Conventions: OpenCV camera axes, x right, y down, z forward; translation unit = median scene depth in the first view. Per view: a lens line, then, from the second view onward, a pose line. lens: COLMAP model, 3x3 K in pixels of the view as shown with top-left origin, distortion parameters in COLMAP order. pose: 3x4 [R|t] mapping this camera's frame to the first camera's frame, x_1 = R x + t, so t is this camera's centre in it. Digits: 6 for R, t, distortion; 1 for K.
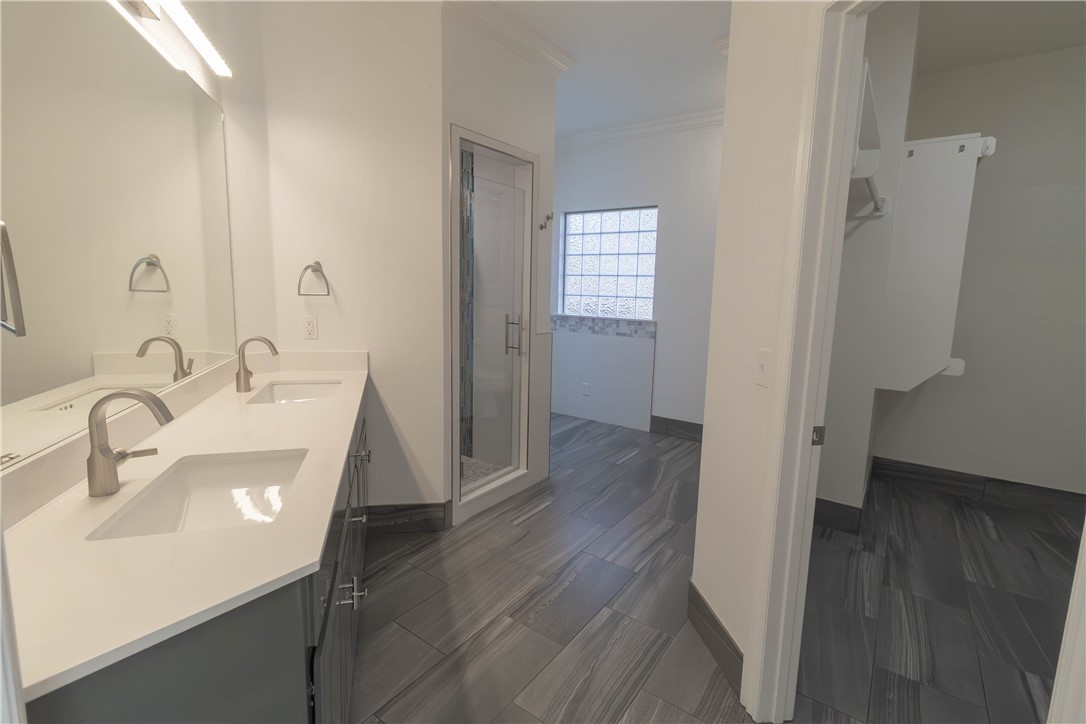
lens RADIAL K [[501.7, 0, 542.6], [0, 501.7, 358.5], [0, 0, 1]] dist [-0.008204, 0.000734]
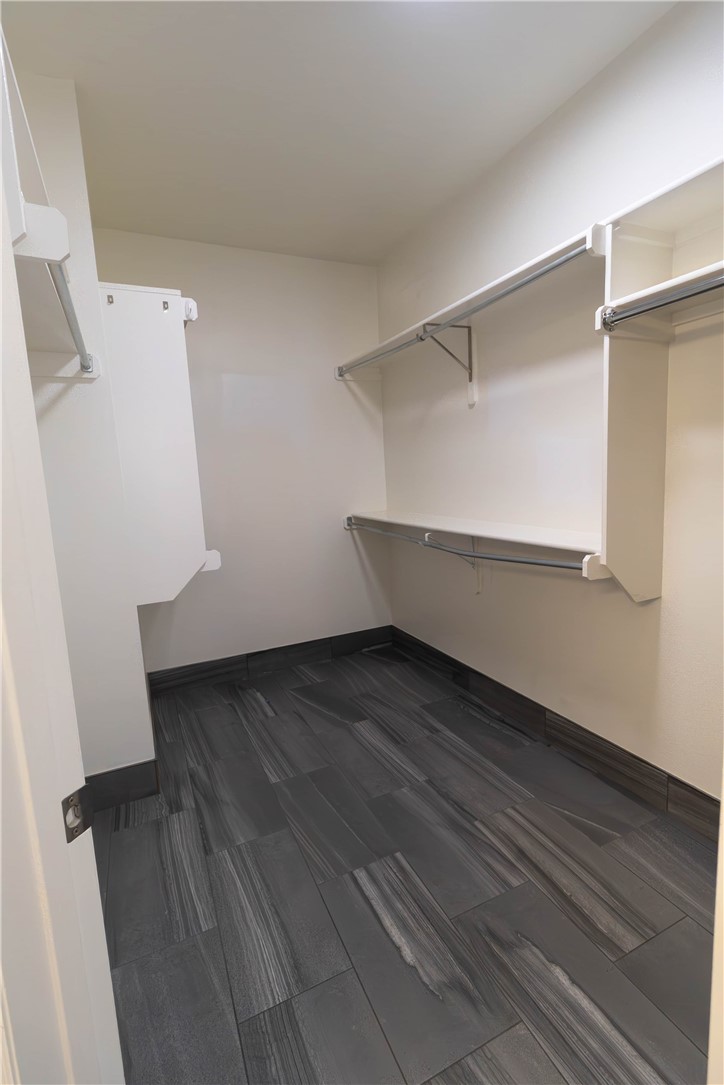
lens RADIAL K [[501.2, 0, 362.1], [0, 501.2, 544.3], [0, 0, 1]] dist [-0.008204, 0.000734]
pose [[0.490248, -0.158307, 0.857085, 0.203087], [0.192028, 0.978821, 0.070954, -0.021767], [-0.850166, 0.129799, 0.510265, 0.317866]]
